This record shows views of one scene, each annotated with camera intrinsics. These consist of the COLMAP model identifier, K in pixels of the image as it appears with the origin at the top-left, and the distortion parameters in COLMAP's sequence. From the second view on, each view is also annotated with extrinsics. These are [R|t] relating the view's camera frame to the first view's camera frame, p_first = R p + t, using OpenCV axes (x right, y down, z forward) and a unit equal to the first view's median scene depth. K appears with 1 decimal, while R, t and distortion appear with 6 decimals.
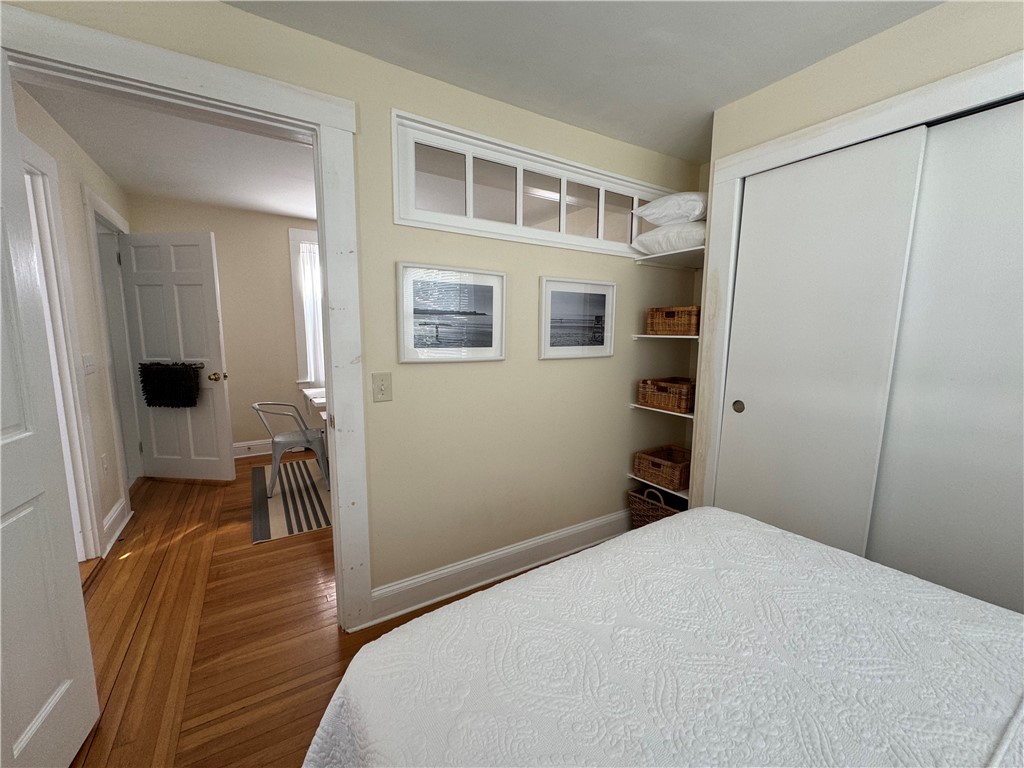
lens RADIAL K [[408.1, 0, 509.3], [0, 408.1, 385.3], [0, 0, 1]] dist [-0.006223, 0.001533]
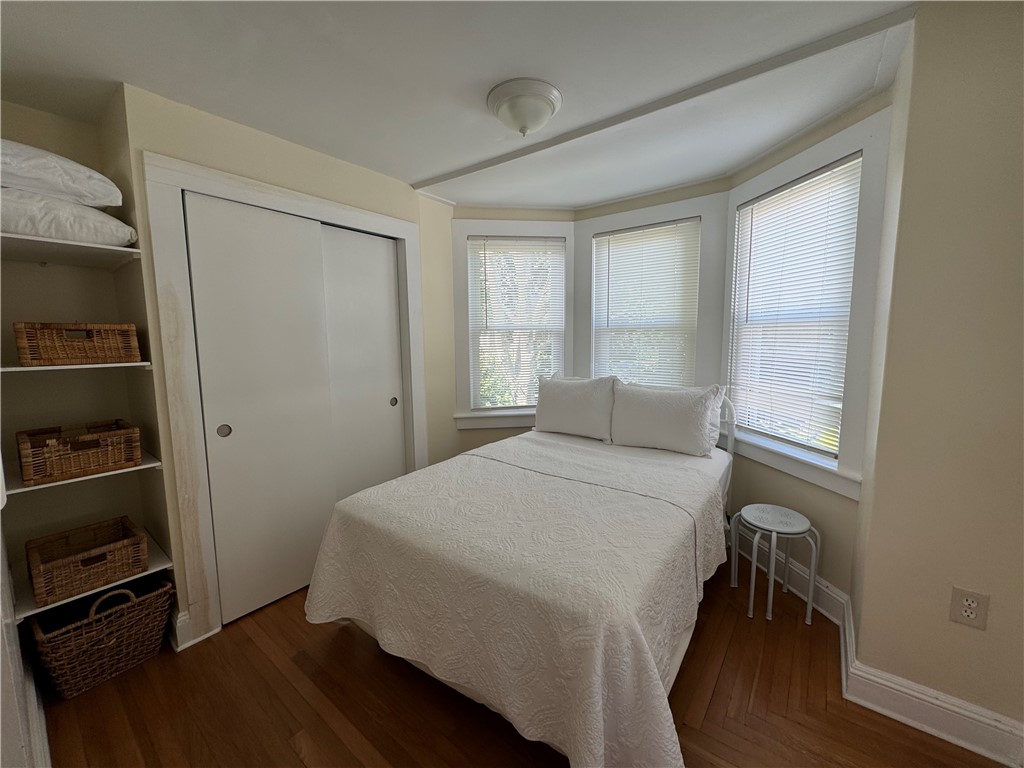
lens RADIAL K [[408.1, 0, 510.7], [0, 408.1, 382.6], [0, 0, 1]] dist [-0.006223, 0.001533]
pose [[-0.348445, -0.102033, 0.931759, -0.487466], [0.137847, 0.977671, 0.158611, -0.102691], [-0.927138, 0.183708, -0.326599, 0.569349]]
